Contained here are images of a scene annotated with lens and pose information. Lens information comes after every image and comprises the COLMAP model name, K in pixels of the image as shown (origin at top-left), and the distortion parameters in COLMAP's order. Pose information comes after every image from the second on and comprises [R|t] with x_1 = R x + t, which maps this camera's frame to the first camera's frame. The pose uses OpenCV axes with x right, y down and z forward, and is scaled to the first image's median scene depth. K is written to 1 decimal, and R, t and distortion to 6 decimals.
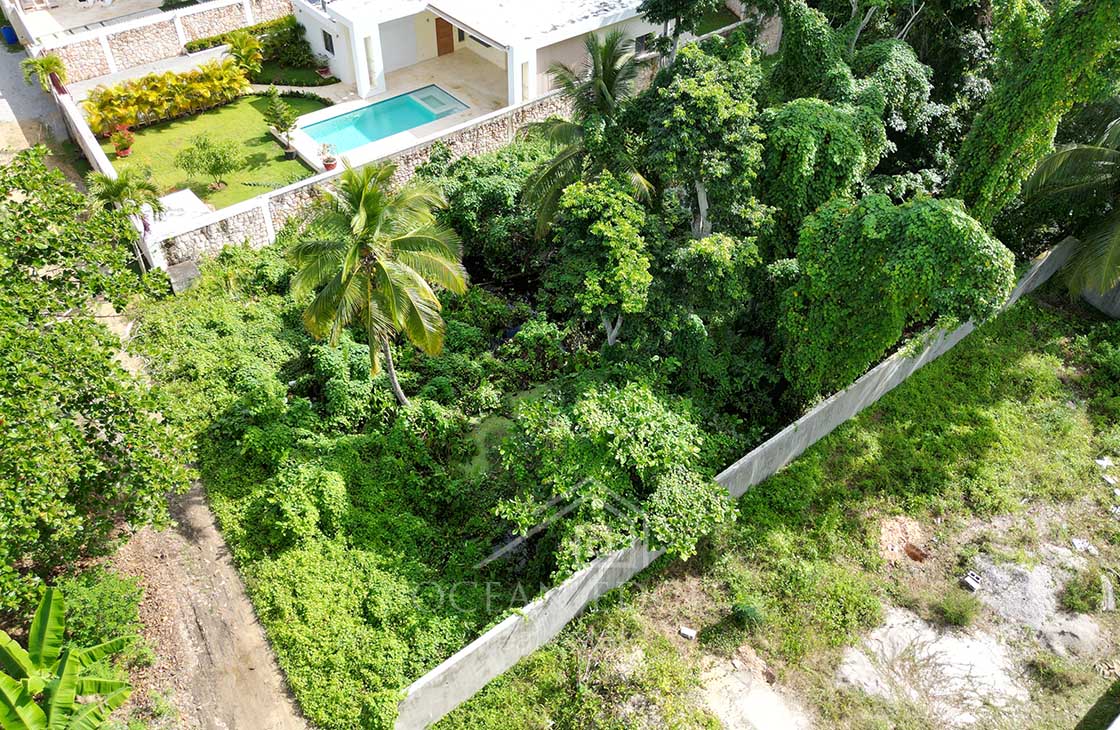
lens RADIAL K [[915.9, 0, 562.1], [0, 915.9, 372.4], [0, 0, 1]] dist [0.062231, -0.049156]
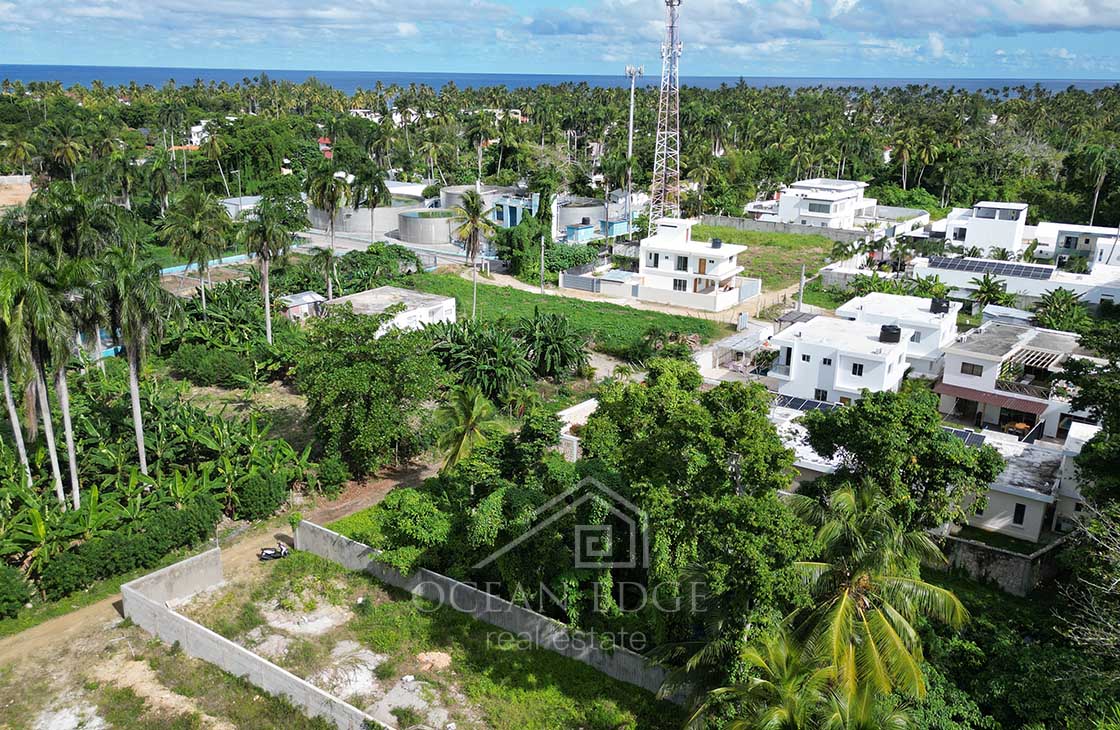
lens RADIAL K [[915.9, 0, 560.9], [0, 915.9, 387.5], [0, 0, 1]] dist [0.062231, -0.049156]
pose [[0.288561, 0.299235, -0.909501, 1.831084], [-0.659322, 0.750907, 0.037870, -0.419620], [0.694282, 0.588726, 0.413974, 0.135961]]
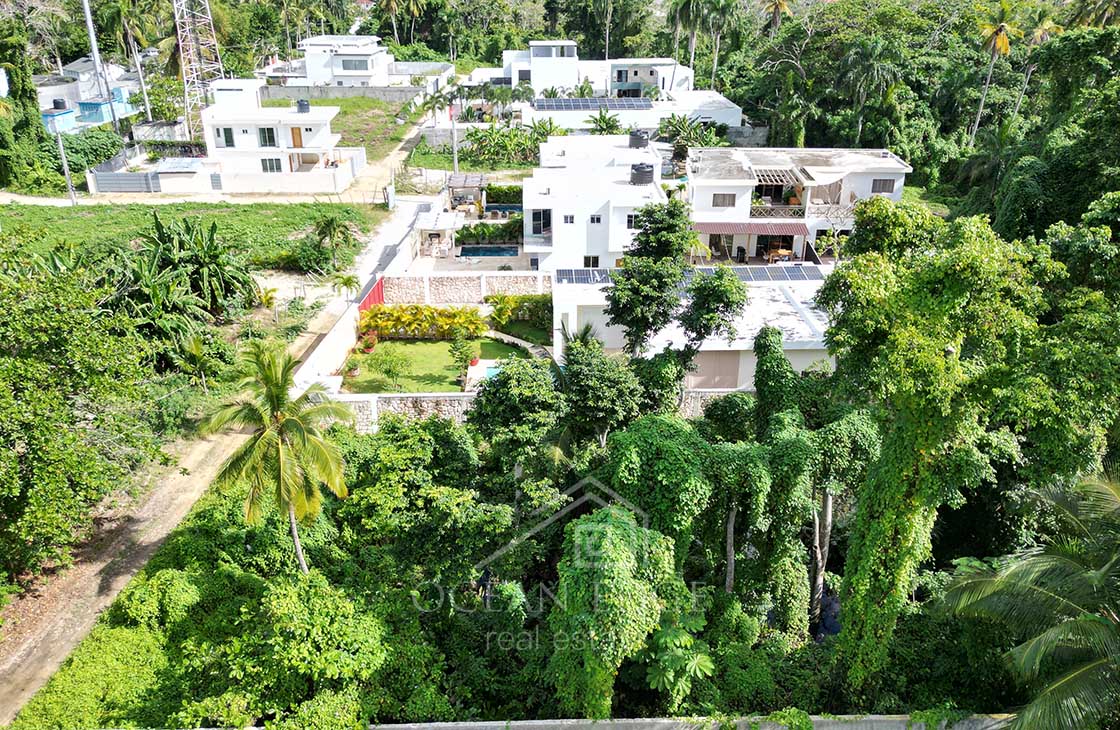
lens RADIAL K [[915.9, 0, 564.0], [0, 915.9, 370.0], [0, 0, 1]] dist [0.062231, -0.049156]
pose [[0.792834, 0.237003, -0.561467, 0.746037], [-0.406820, 0.891787, -0.198026, -0.101027], [0.453776, 0.385417, 0.803456, 0.130751]]
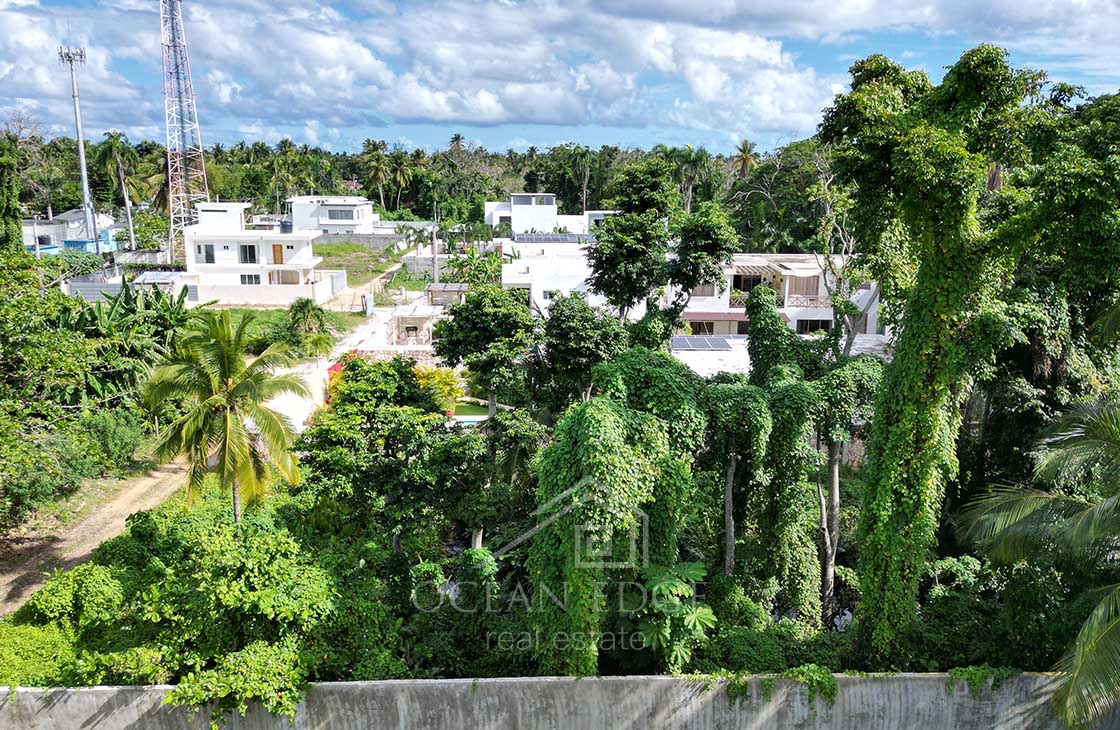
lens RADIAL K [[915.9, 0, 562.9], [0, 915.9, 371.7], [0, 0, 1]] dist [0.062231, -0.049156]
pose [[0.805376, 0.119977, -0.580496, 0.743480], [-0.400294, 0.832359, -0.383332, 0.111059], [0.437190, 0.541095, 0.718388, 0.325622]]
